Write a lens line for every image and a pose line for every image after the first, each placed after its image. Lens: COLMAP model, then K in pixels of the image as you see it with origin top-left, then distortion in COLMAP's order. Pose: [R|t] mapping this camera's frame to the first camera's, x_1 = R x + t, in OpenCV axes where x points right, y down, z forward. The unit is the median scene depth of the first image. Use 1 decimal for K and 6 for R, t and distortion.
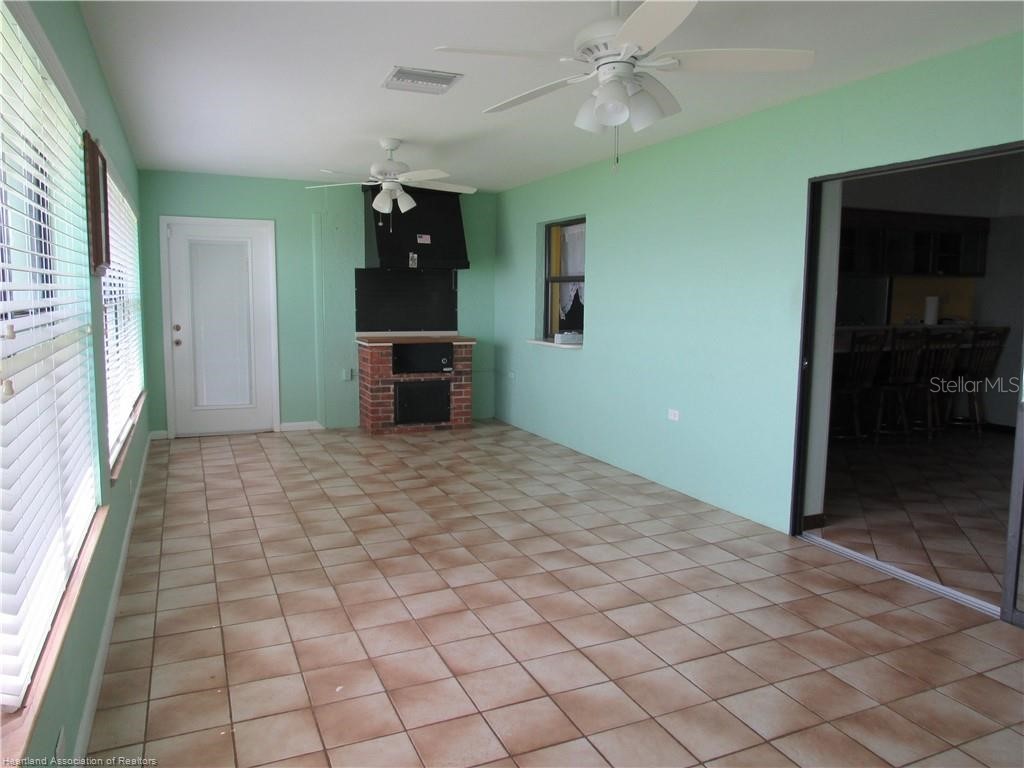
lens RADIAL K [[724.9, 0, 512.9], [0, 724.9, 383.2], [0, 0, 1]] dist [-0.006067, -0.007964]
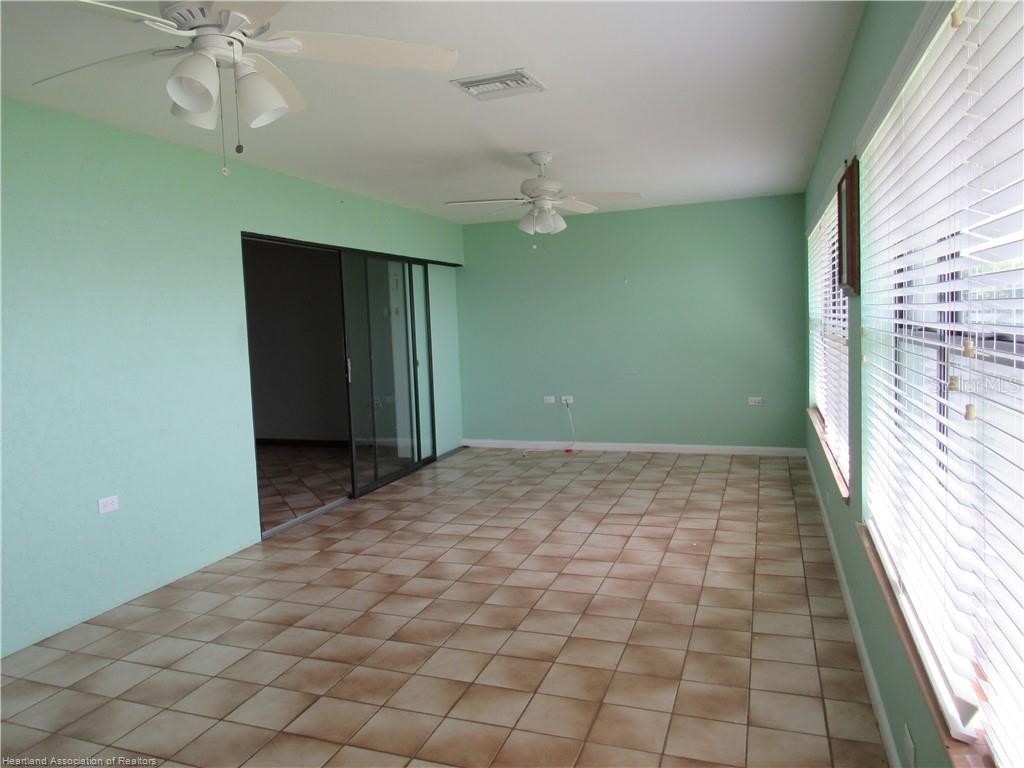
lens RADIAL K [[724.9, 0, 511.0], [0, 724.9, 380.8], [0, 0, 1]] dist [-0.006067, -0.007964]
pose [[-0.722617, -0.041880, 0.689979, -0.745726], [0.110128, 0.978439, 0.174725, -0.210589], [-0.682420, 0.202245, -0.702425, 1.648146]]
